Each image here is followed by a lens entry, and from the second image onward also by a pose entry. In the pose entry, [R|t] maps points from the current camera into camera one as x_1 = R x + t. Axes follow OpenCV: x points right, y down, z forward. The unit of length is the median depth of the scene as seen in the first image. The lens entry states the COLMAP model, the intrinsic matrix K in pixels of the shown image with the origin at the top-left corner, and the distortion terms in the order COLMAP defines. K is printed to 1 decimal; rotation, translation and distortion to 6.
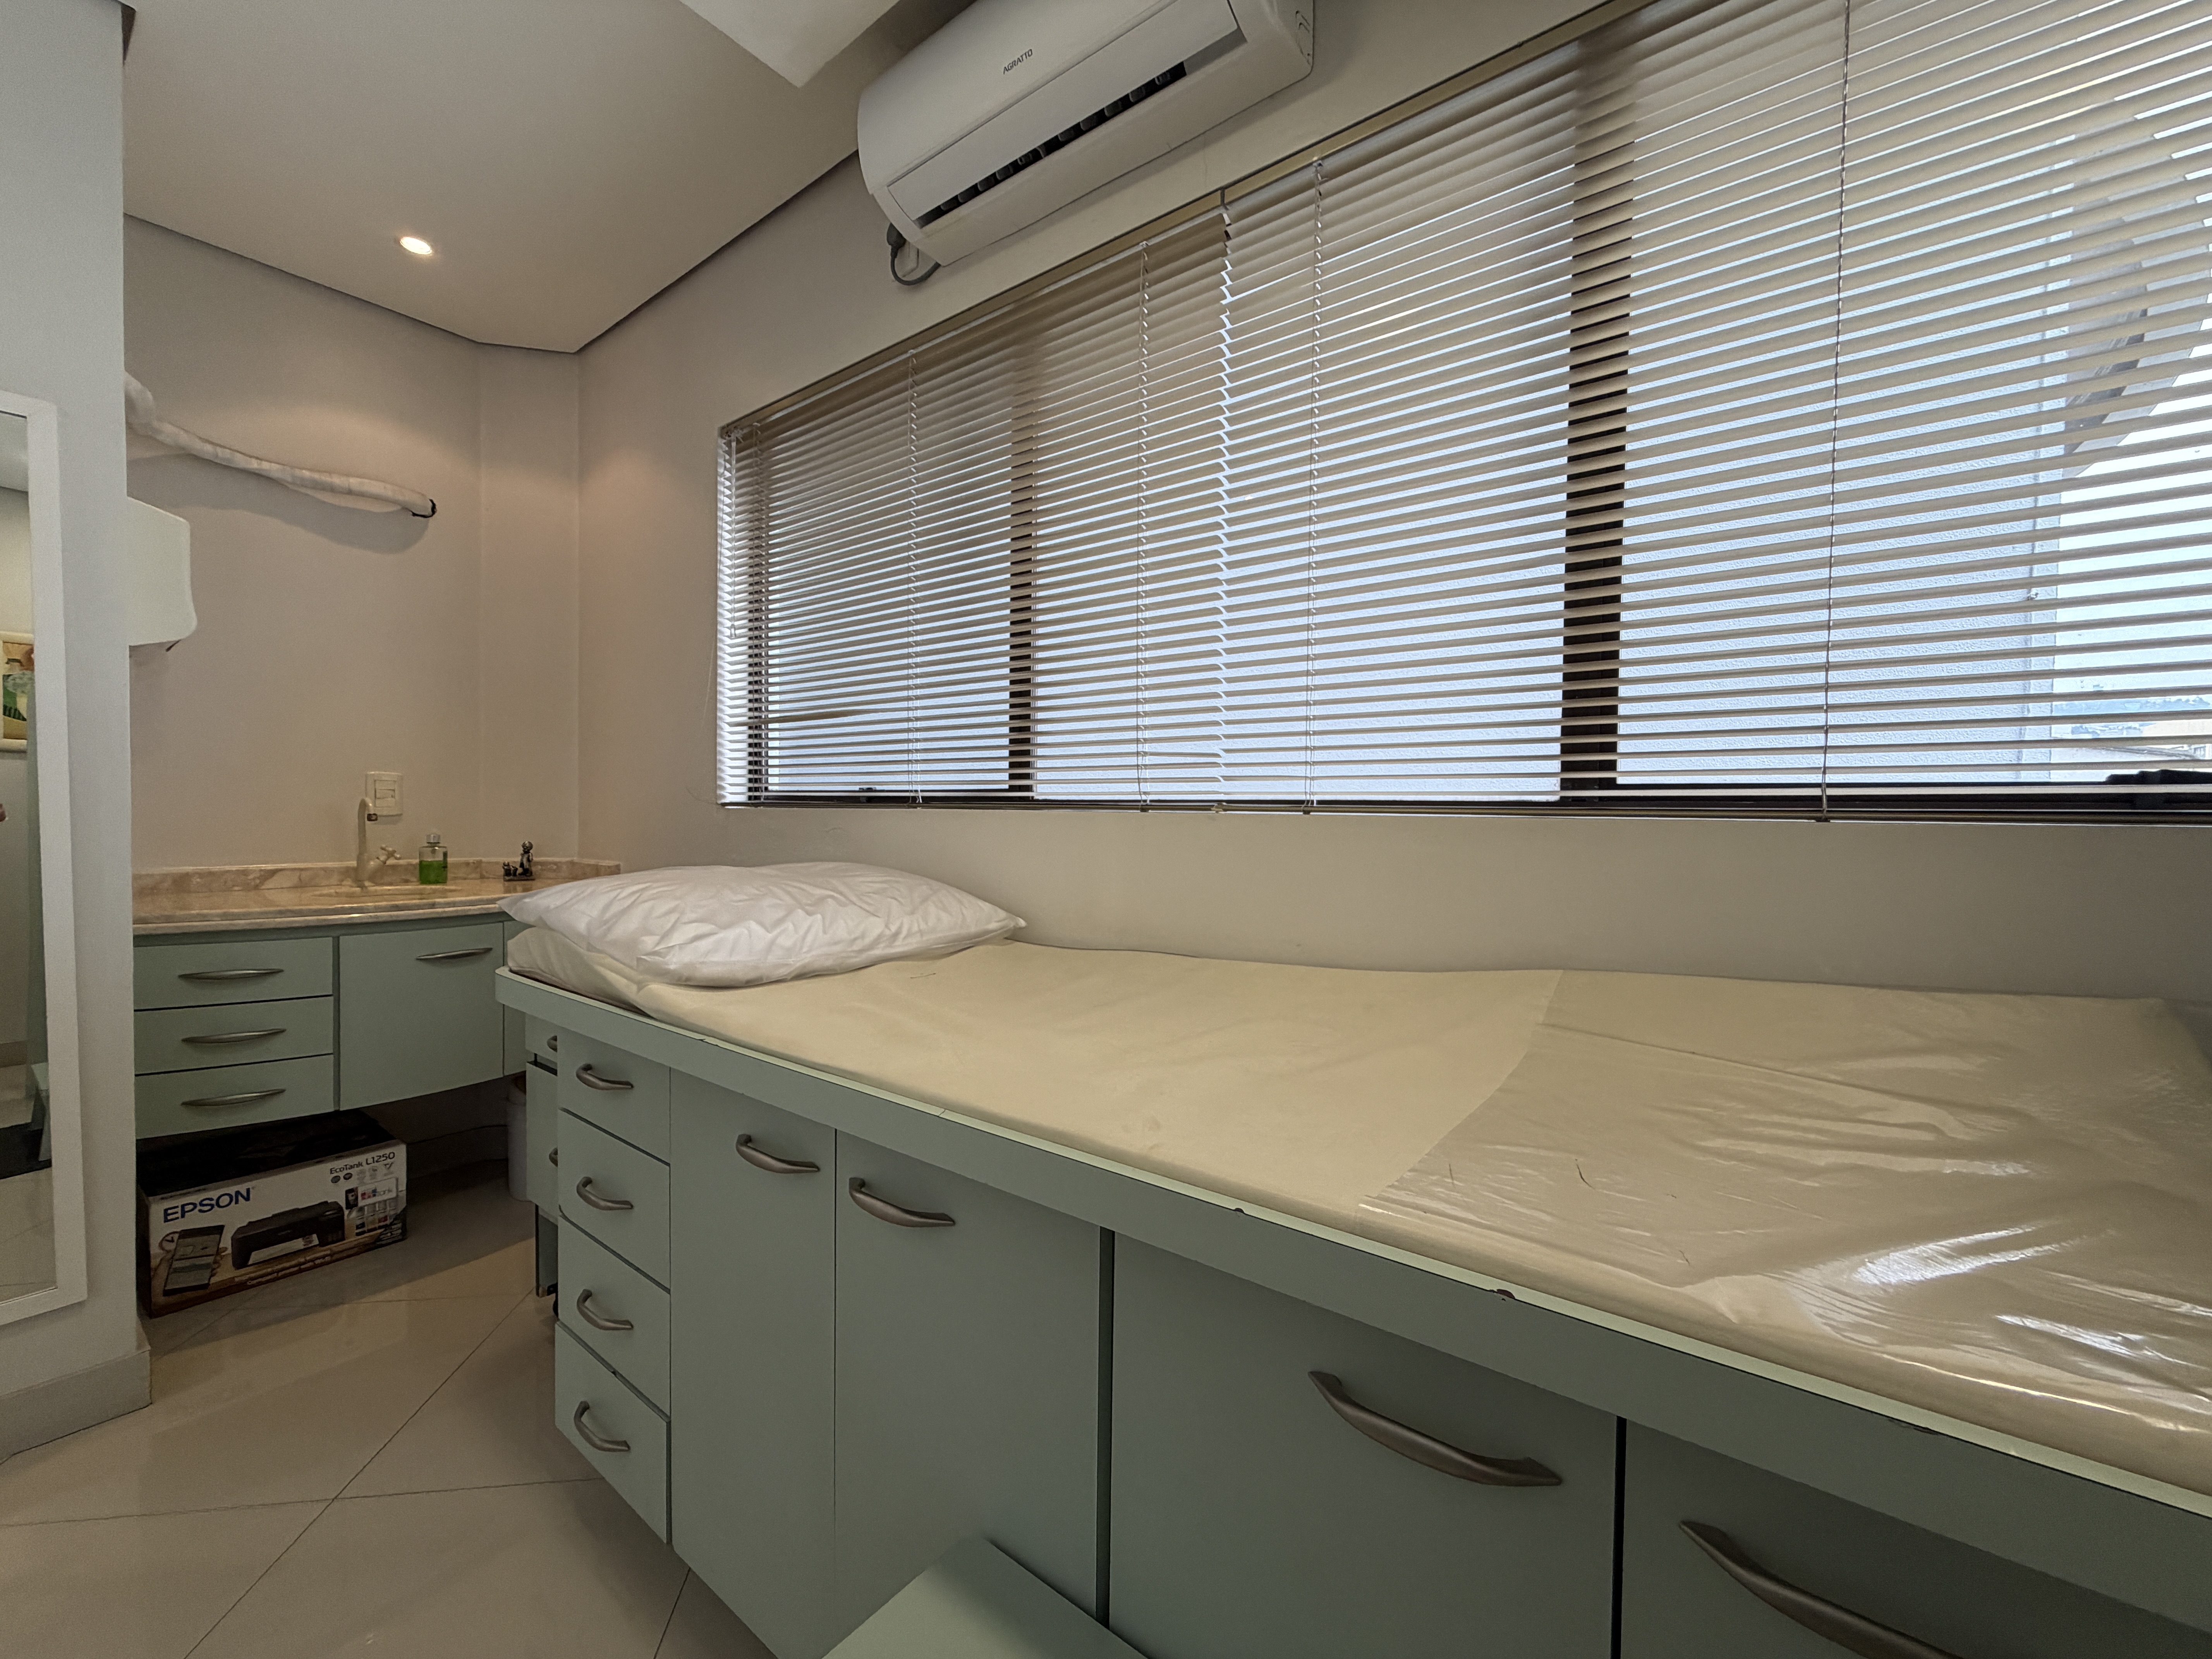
lens RADIAL K [[879.6, 0, 1103.5], [0, 879.6, 828.0], [0, 0, 1]] dist [0.002631, 0.000126]
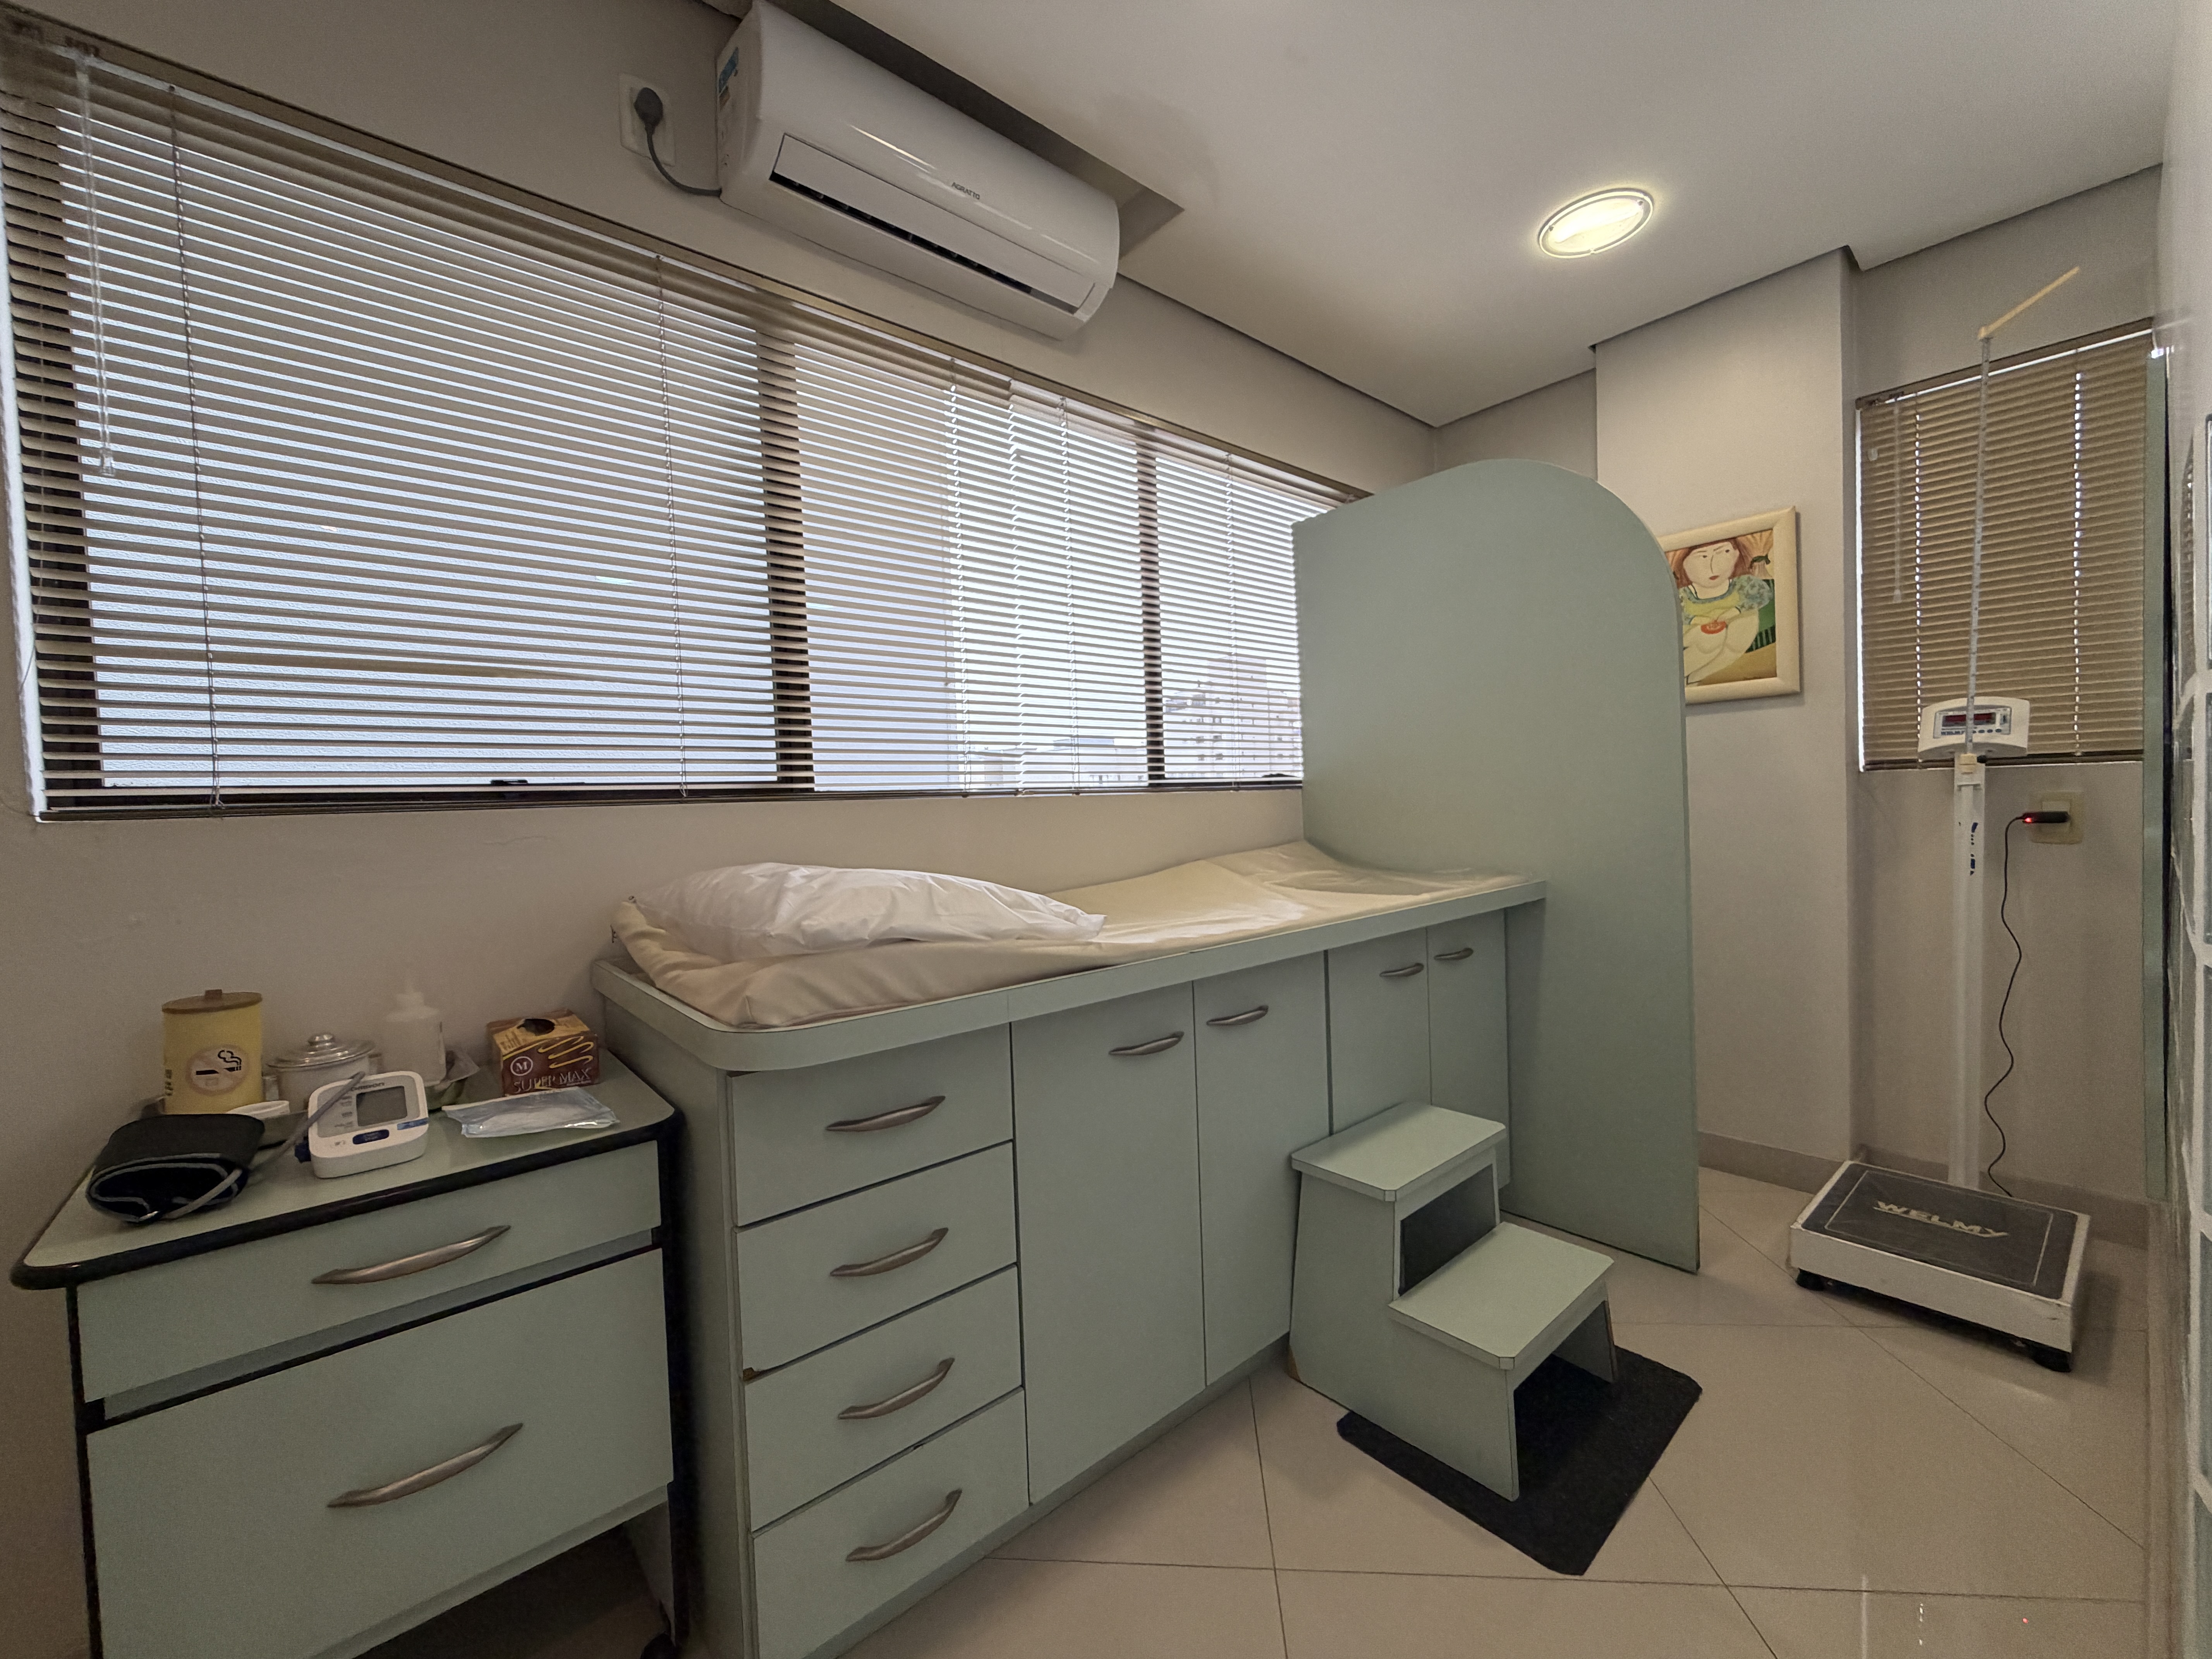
lens RADIAL K [[879.6, 0, 1102.4], [0, 879.6, 824.4], [0, 0, 1]] dist [0.002631, 0.000126]
pose [[0.197521, -0.044343, 0.979295, -1.012618], [0.051517, 0.998066, 0.034802, -0.012377], [-0.978944, 0.043576, 0.199423, 0.471428]]
